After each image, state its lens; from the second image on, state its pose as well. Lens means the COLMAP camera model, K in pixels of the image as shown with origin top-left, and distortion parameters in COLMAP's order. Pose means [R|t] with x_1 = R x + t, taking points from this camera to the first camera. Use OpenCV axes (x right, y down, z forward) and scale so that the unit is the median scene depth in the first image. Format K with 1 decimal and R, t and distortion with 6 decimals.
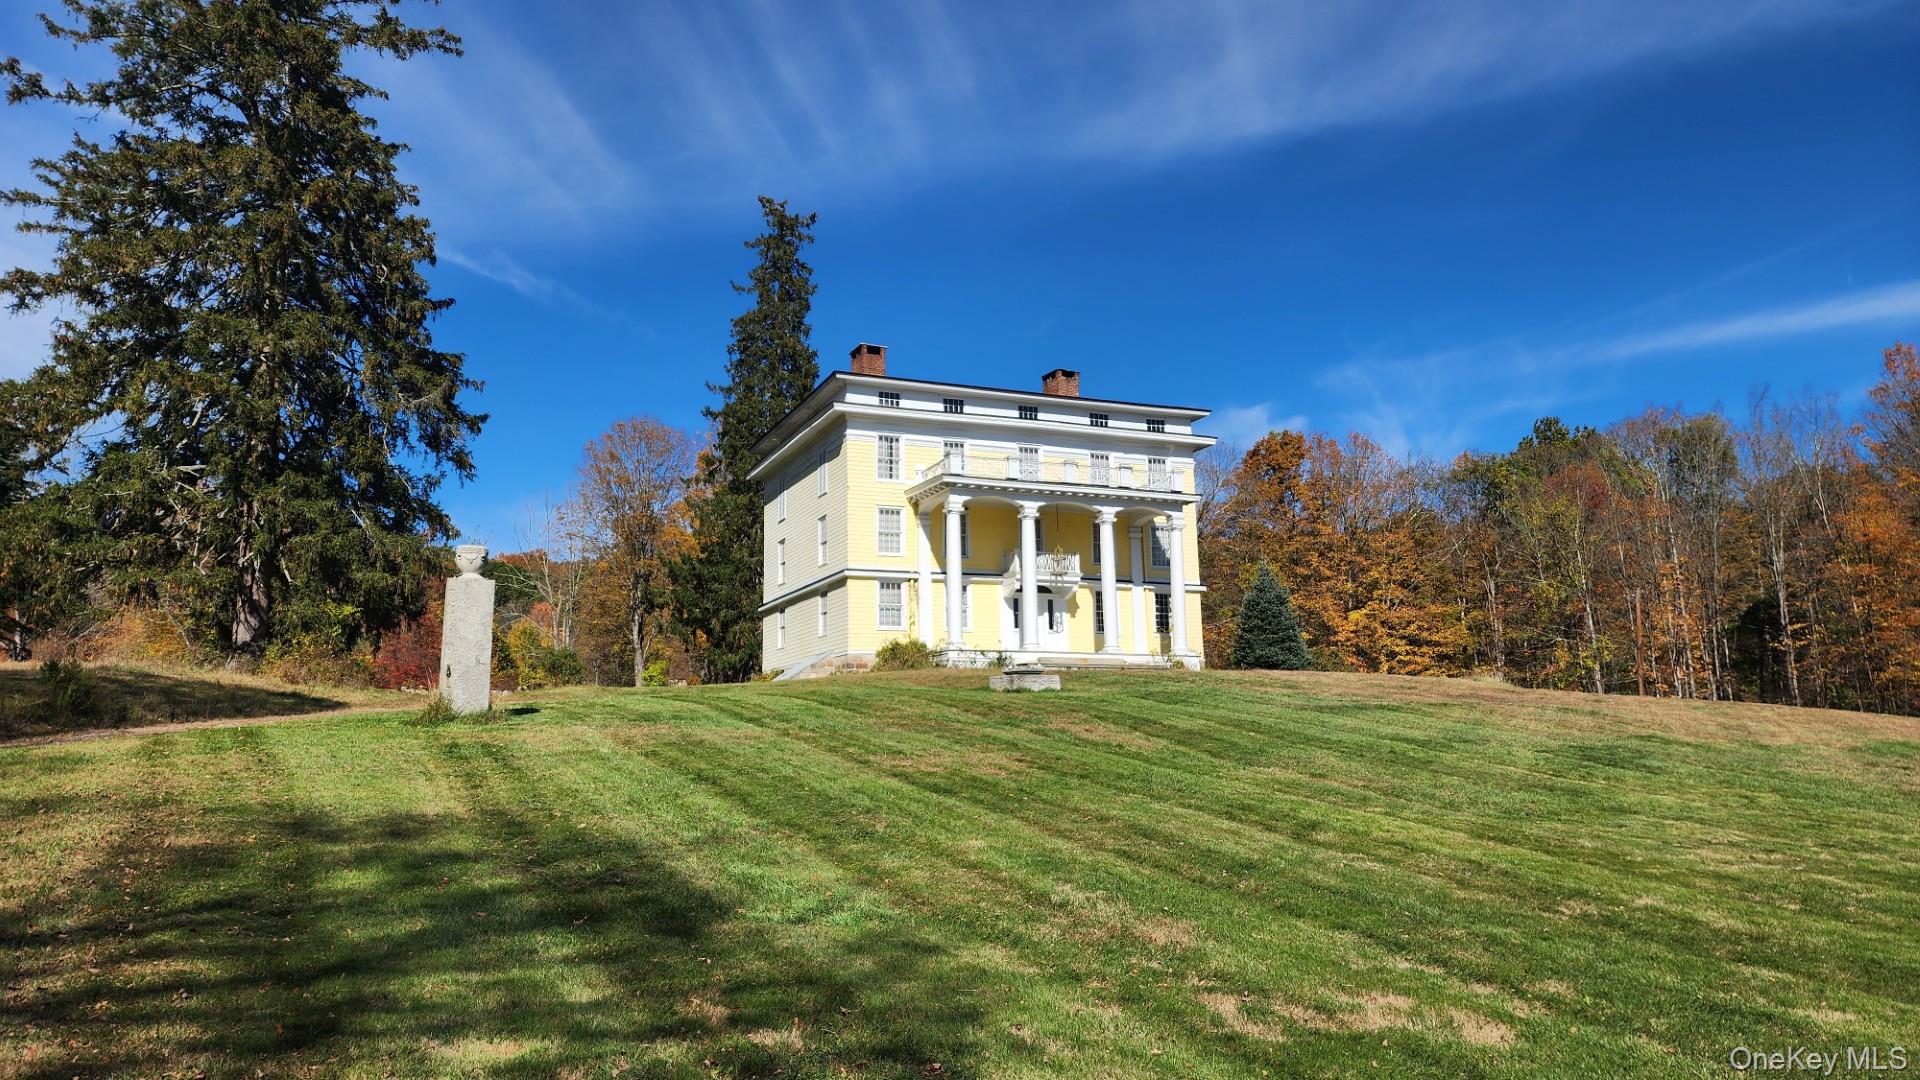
lens RADIAL K [[1442.3, 0, 960.0], [0, 1442.3, 540.0], [0, 0, 1]] dist [0.099947, -0.119925]
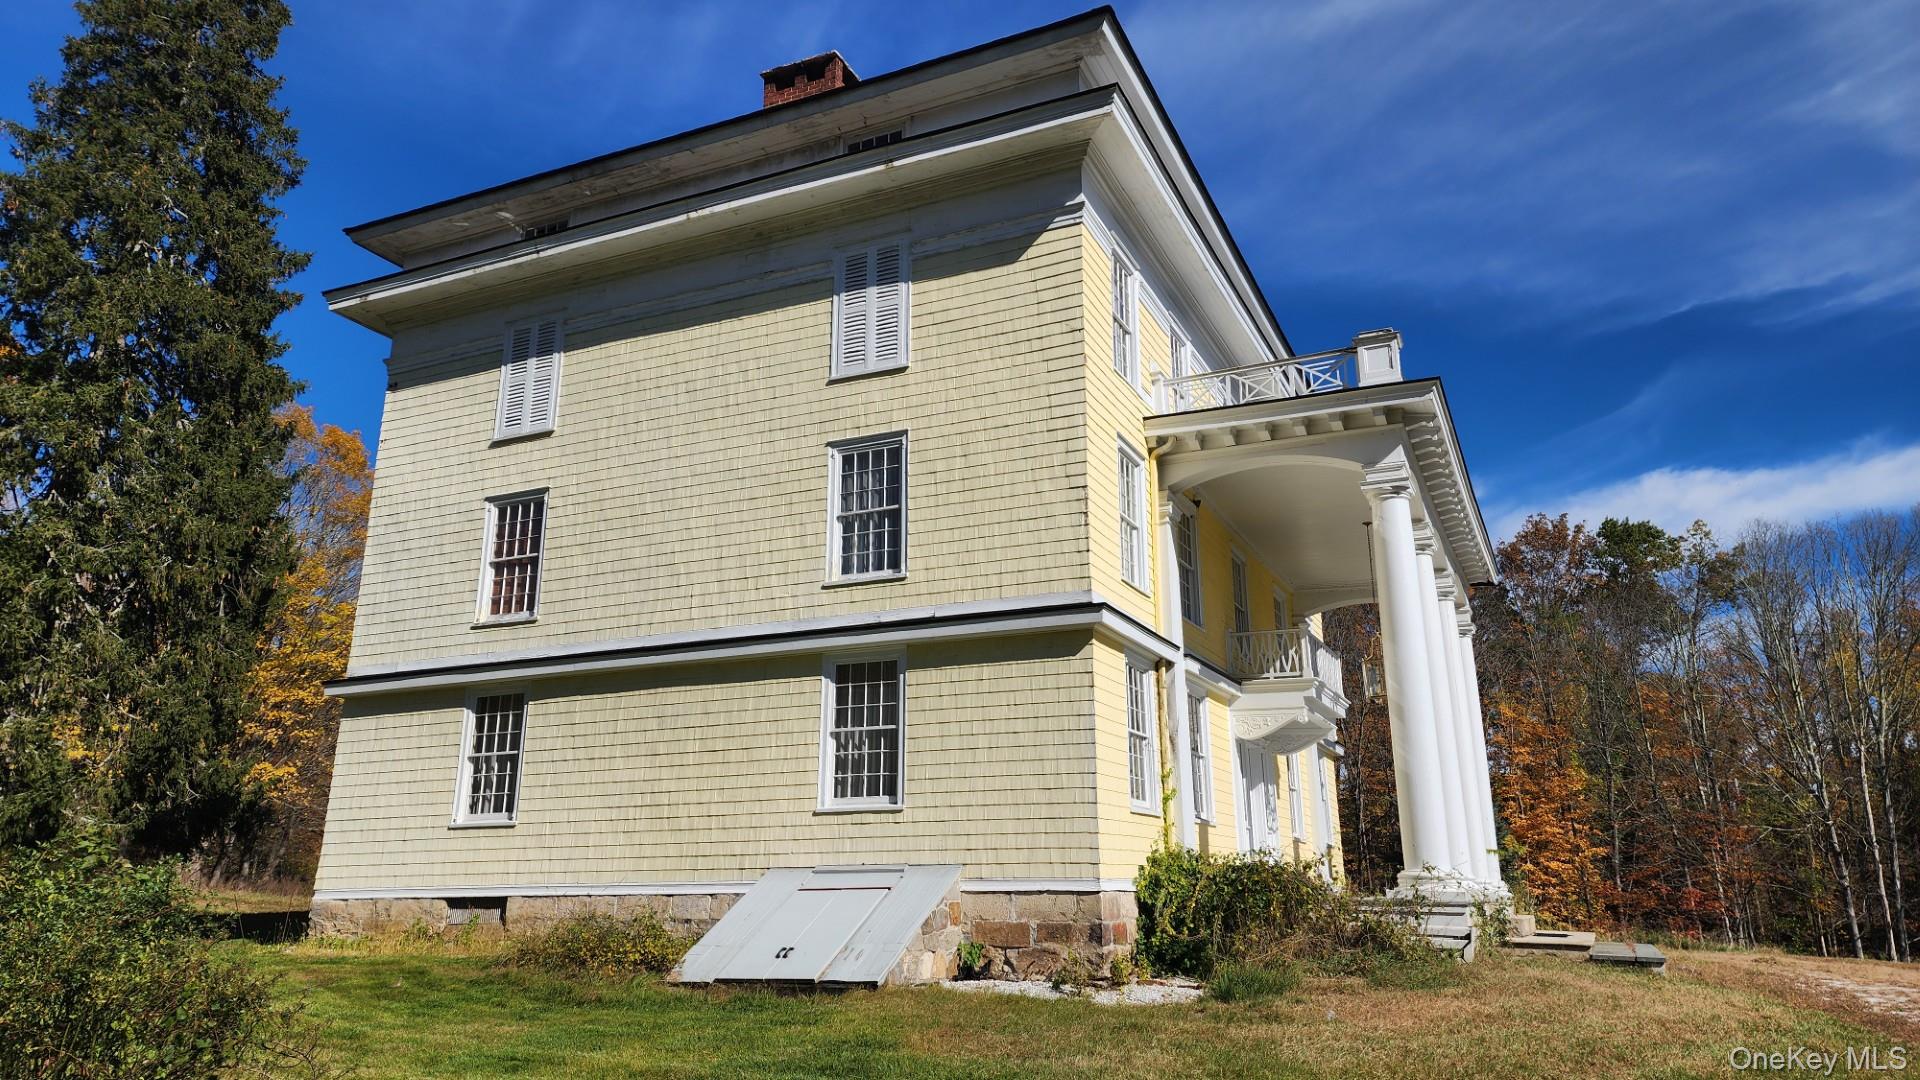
lens RADIAL K [[1276.0, 0, 967.9], [0, 1276.0, 526.8], [0, 0, 1]] dist [0.081195, -0.074492]
pose [[0.737944, 0.196430, 0.645642, -0.267634], [-0.114232, 0.979255, -0.167365, 0.050495], [-0.665123, 0.049753, 0.745074, 0.785196]]
